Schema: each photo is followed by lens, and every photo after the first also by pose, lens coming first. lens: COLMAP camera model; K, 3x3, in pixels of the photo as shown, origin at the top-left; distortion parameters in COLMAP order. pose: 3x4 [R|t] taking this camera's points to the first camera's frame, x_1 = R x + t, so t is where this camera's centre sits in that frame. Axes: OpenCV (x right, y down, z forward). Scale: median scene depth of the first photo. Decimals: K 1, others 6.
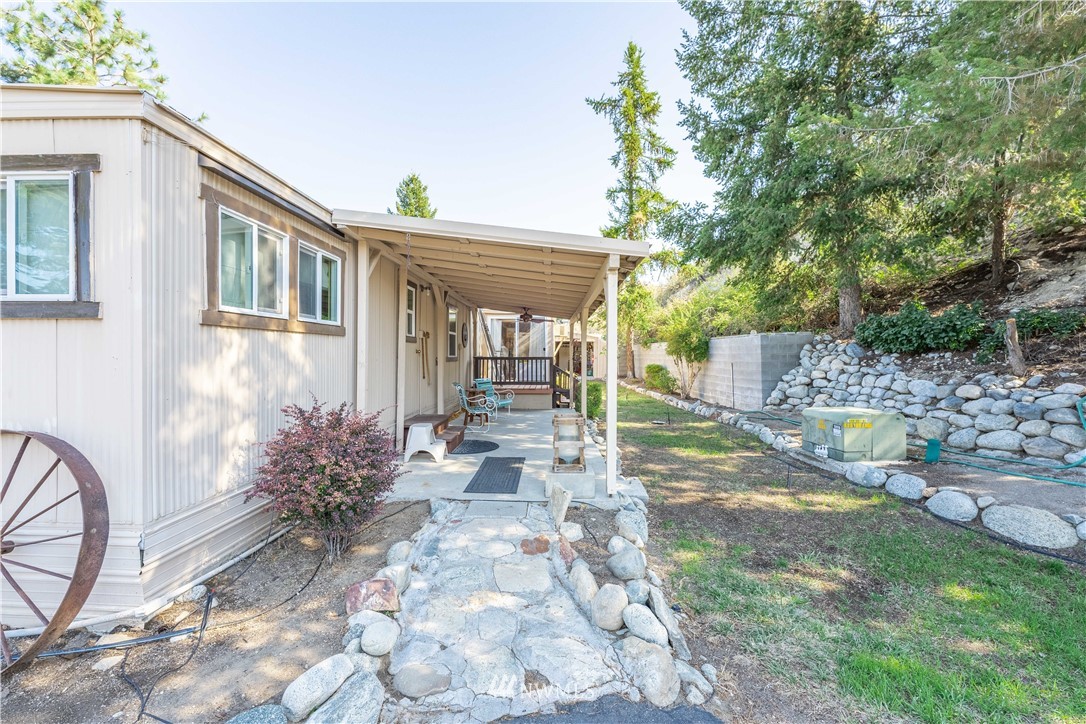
lens RADIAL K [[435.5, 0, 536.7], [0, 435.5, 363.1], [0, 0, 1]] dist [0.002015, 0.000424]
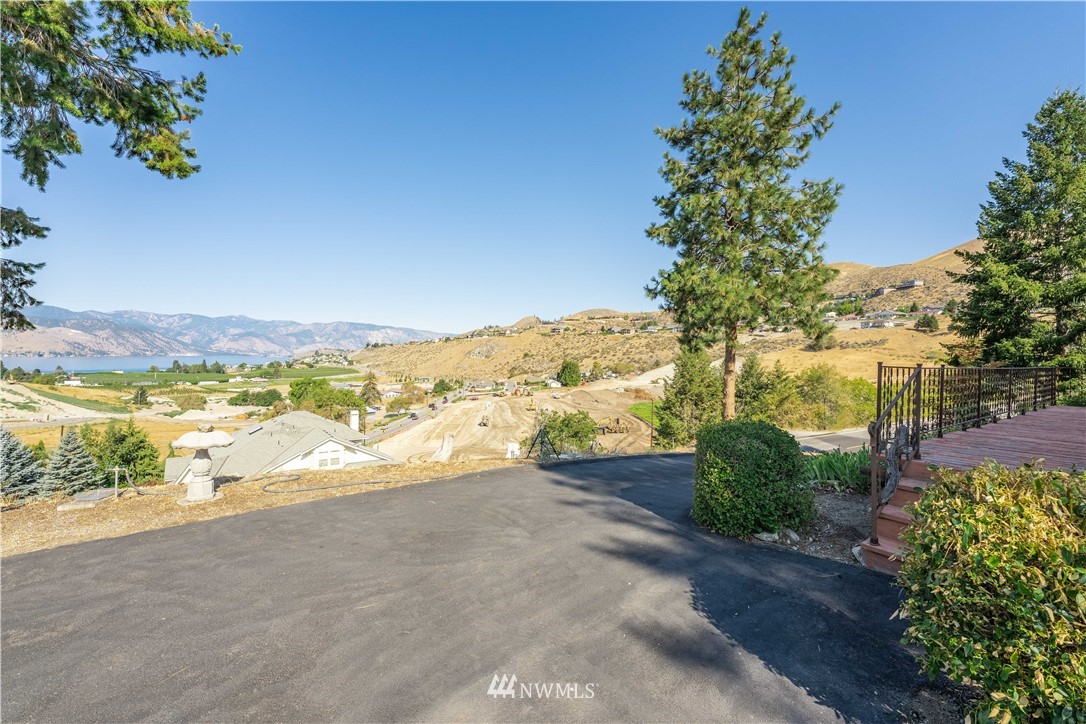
lens RADIAL K [[435.5, 0, 538.5], [0, 435.5, 361.2], [0, 0, 1]] dist [0.002015, 0.000424]
pose [[0.587902, 0.010450, -0.808865, -0.544050], [-0.026339, 0.999634, -0.006229, 0.007393], [0.808503, 0.024967, 0.587962, -0.083013]]
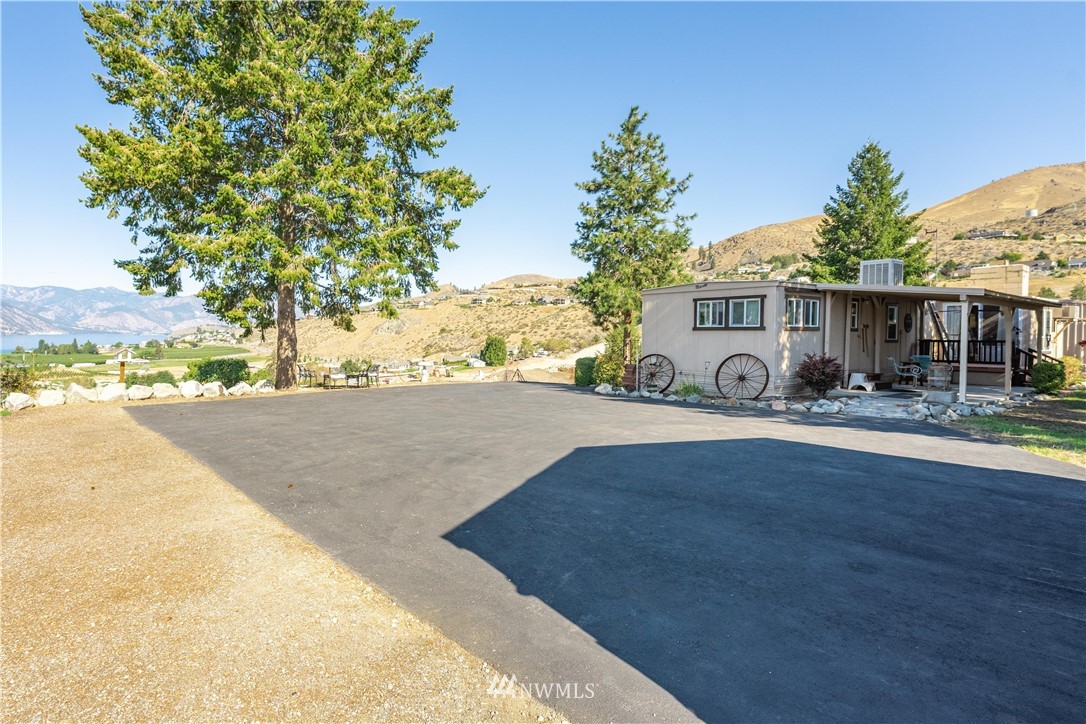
lens RADIAL K [[517.9, 0, 437.1], [0, 517.9, 341.2], [0, 0, 1]] dist [0.001444, 0.000712]
pose [[0.559210, 0.011867, -0.828941, 0.320116], [-0.018370, 0.999829, 0.001921, 0.012872], [0.828823, 0.014153, 0.559332, -0.995603]]
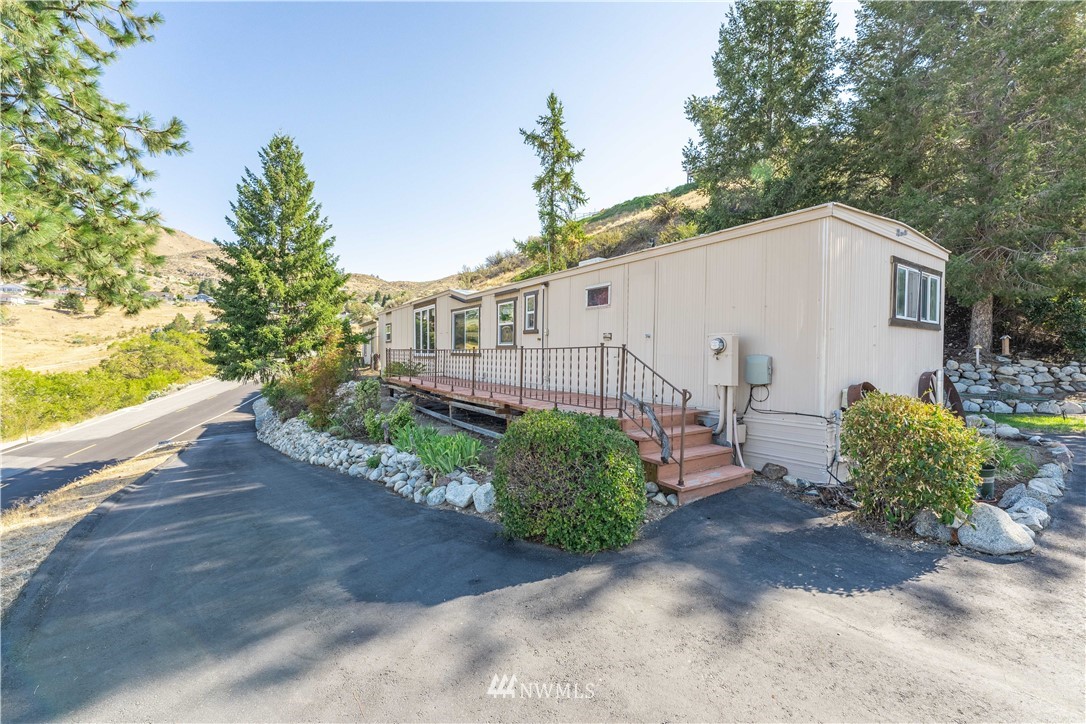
lens RADIAL K [[435.5, 0, 540.5], [0, 435.5, 361.9], [0, 0, 1]] dist [0.002015, 0.000424]
pose [[0.814553, -0.007655, 0.580038, -0.969211], [0.004256, 0.999965, 0.007219, 0.014611], [-0.580073, -0.003412, 0.814557, 0.037098]]
